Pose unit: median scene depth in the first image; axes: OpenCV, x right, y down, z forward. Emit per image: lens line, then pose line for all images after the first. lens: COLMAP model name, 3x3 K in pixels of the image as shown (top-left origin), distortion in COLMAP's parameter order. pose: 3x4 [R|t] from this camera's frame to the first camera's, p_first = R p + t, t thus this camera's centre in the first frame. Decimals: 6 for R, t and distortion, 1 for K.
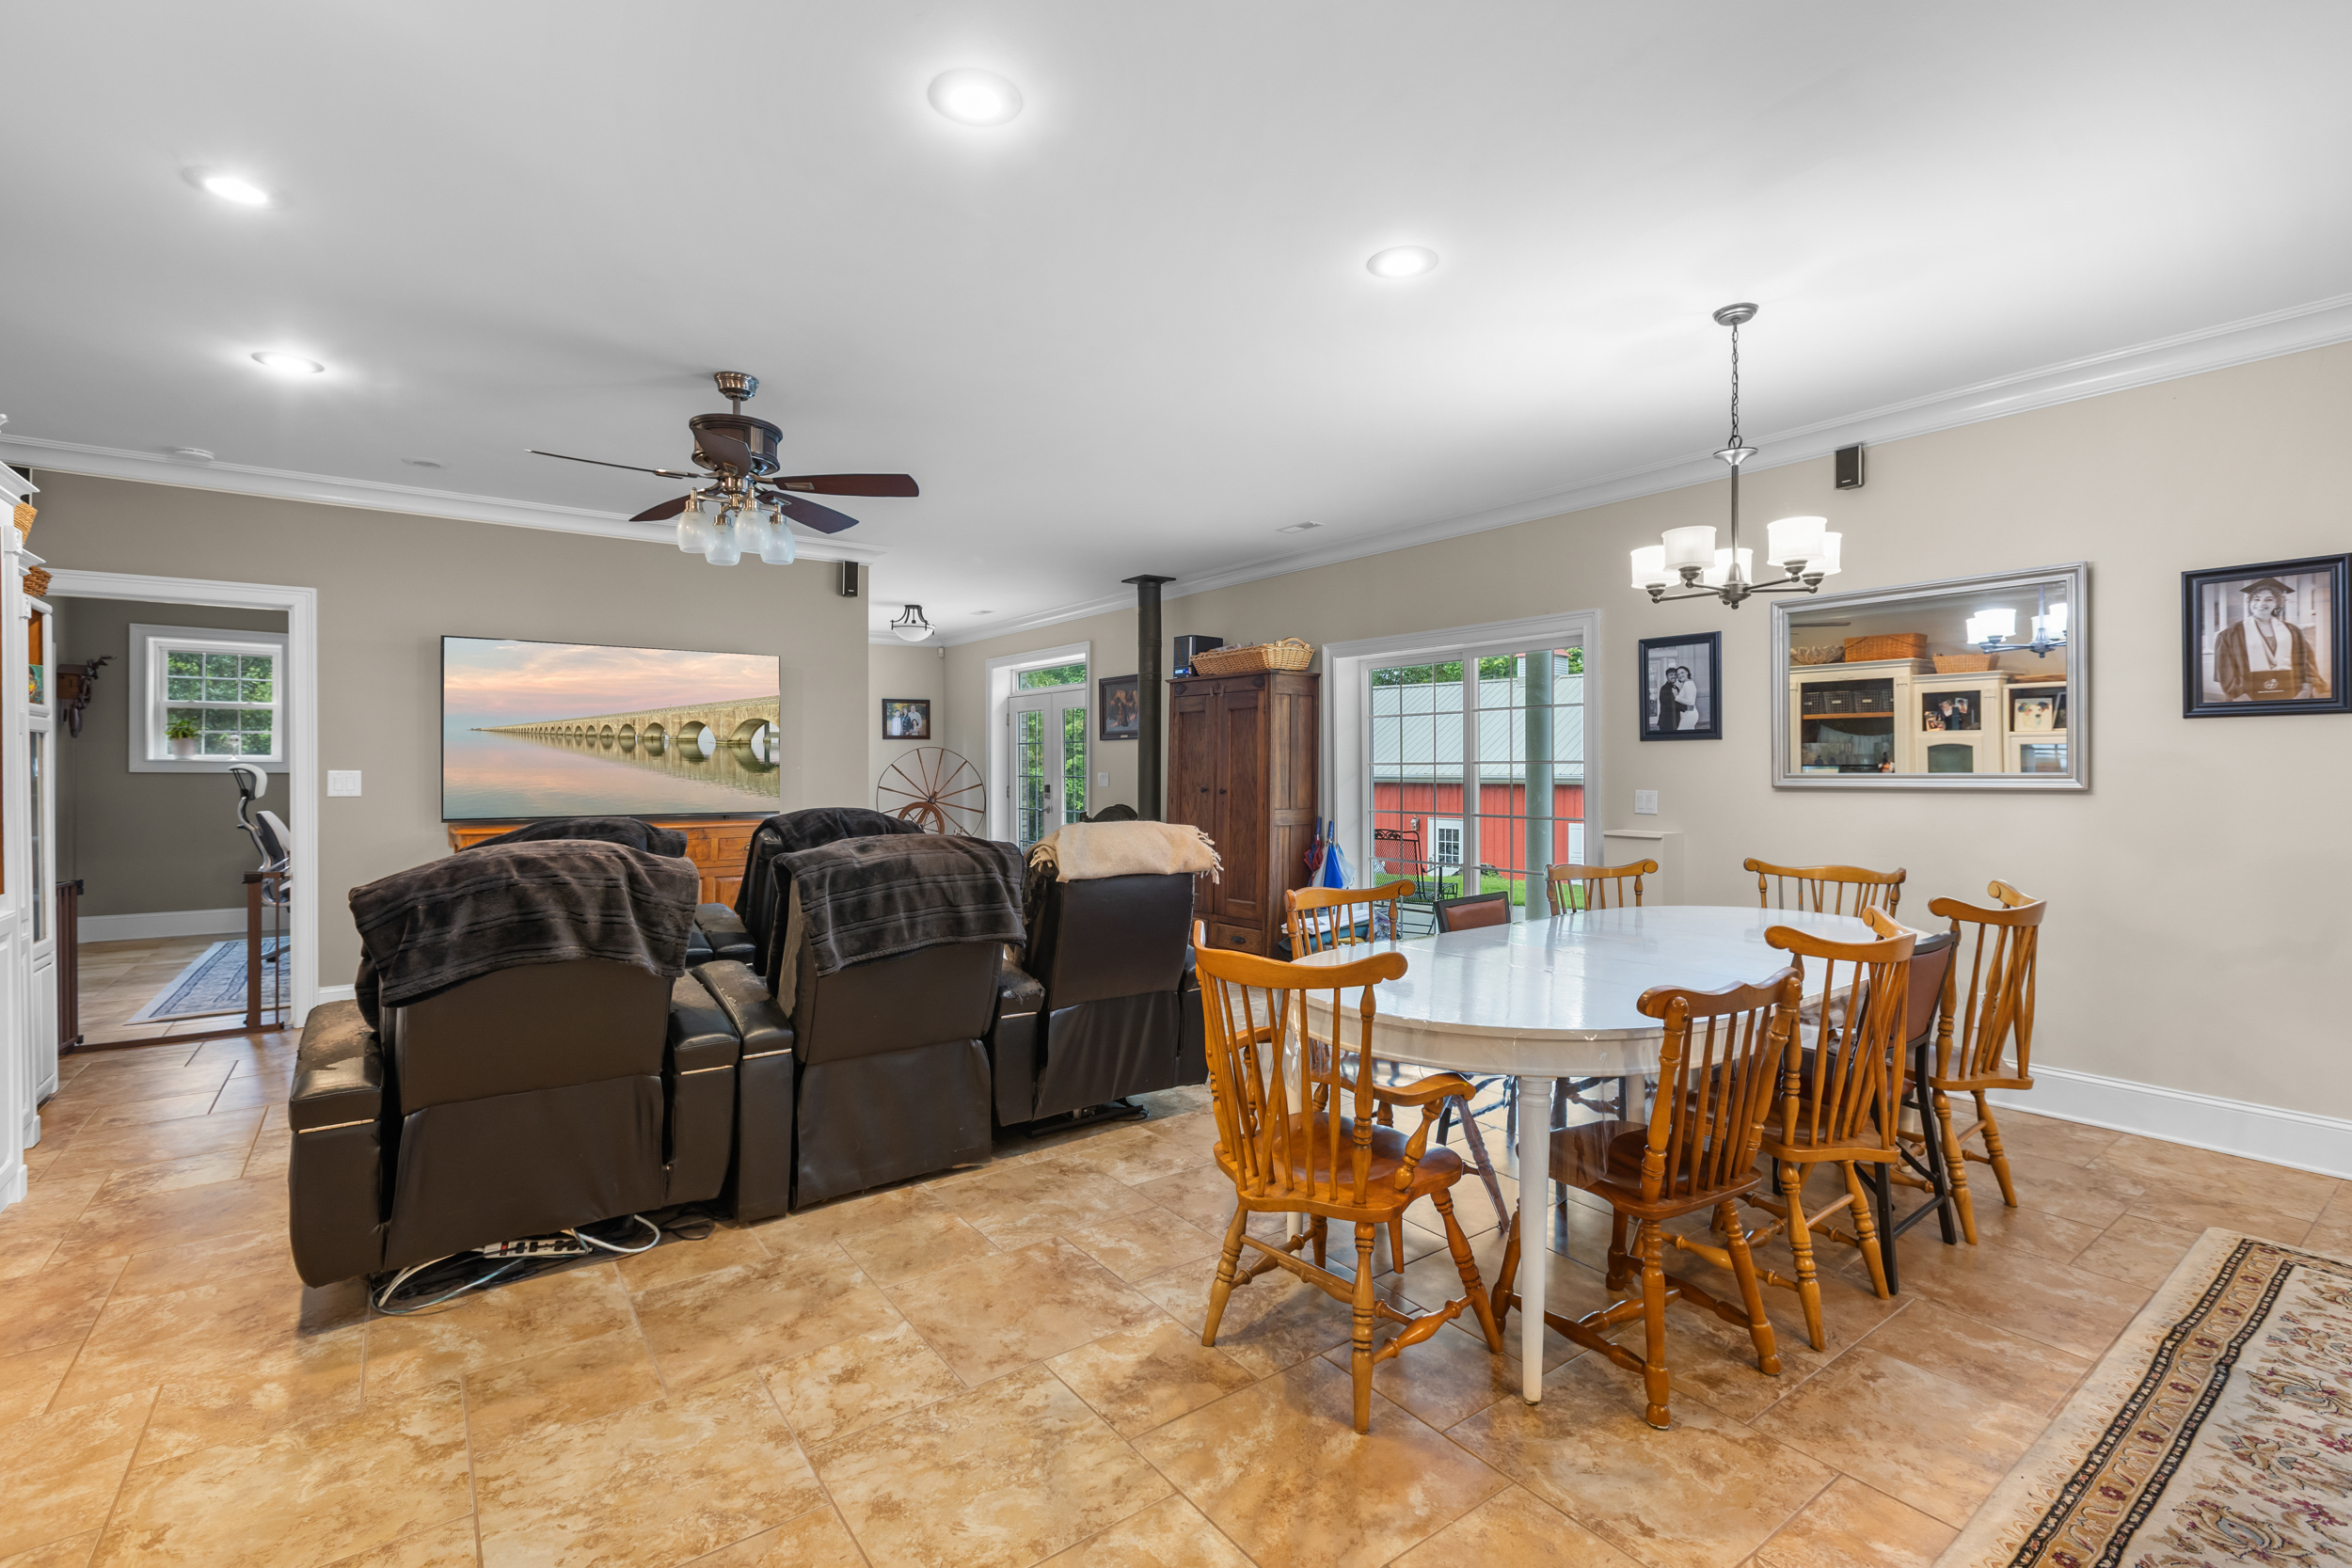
lens RADIAL K [[1072.9, 0, 1201.2], [0, 1072.9, 776.2], [0, 0, 1]] dist [0.003048, 0.000928]
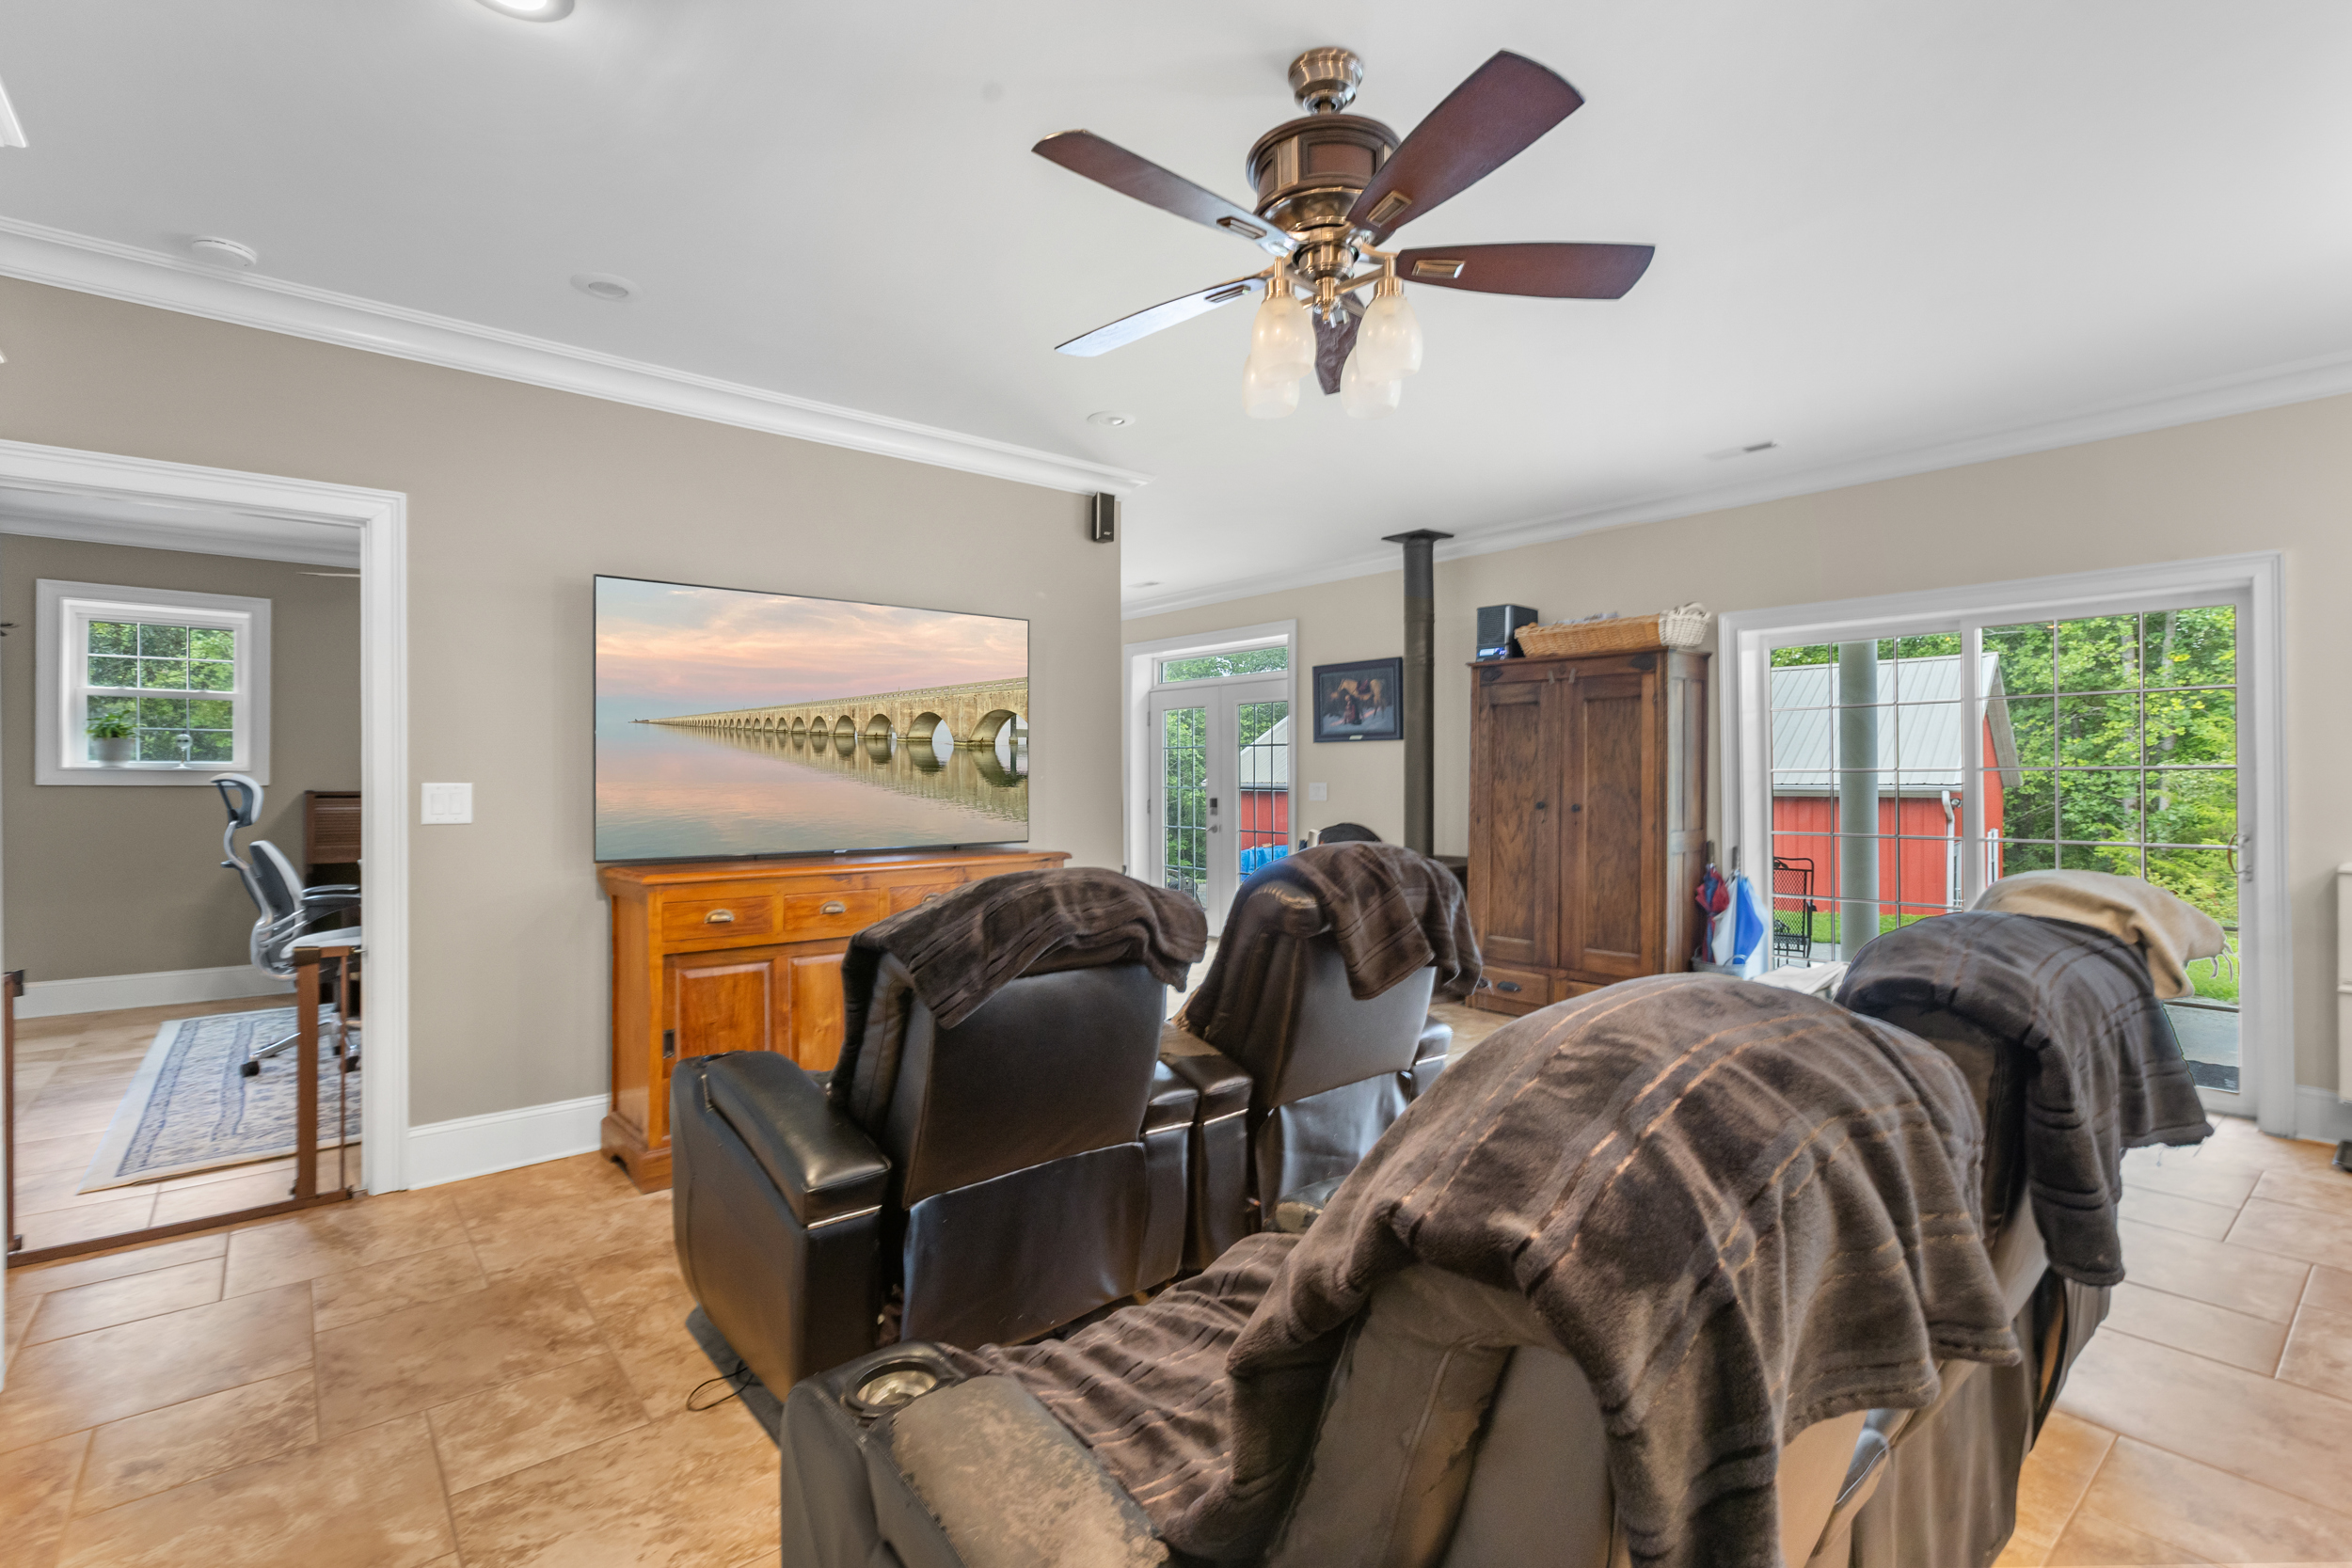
lens RADIAL K [[1072.9, 0, 1165.3], [0, 1072.9, 773.8], [0, 0, 1]] dist [0.003048, 0.000928]
pose [[0.998663, -0.001344, 0.051686, -0.323046], [0.001776, 0.999964, -0.008306, -0.005255], [-0.051673, 0.008386, 0.998629, 0.277485]]
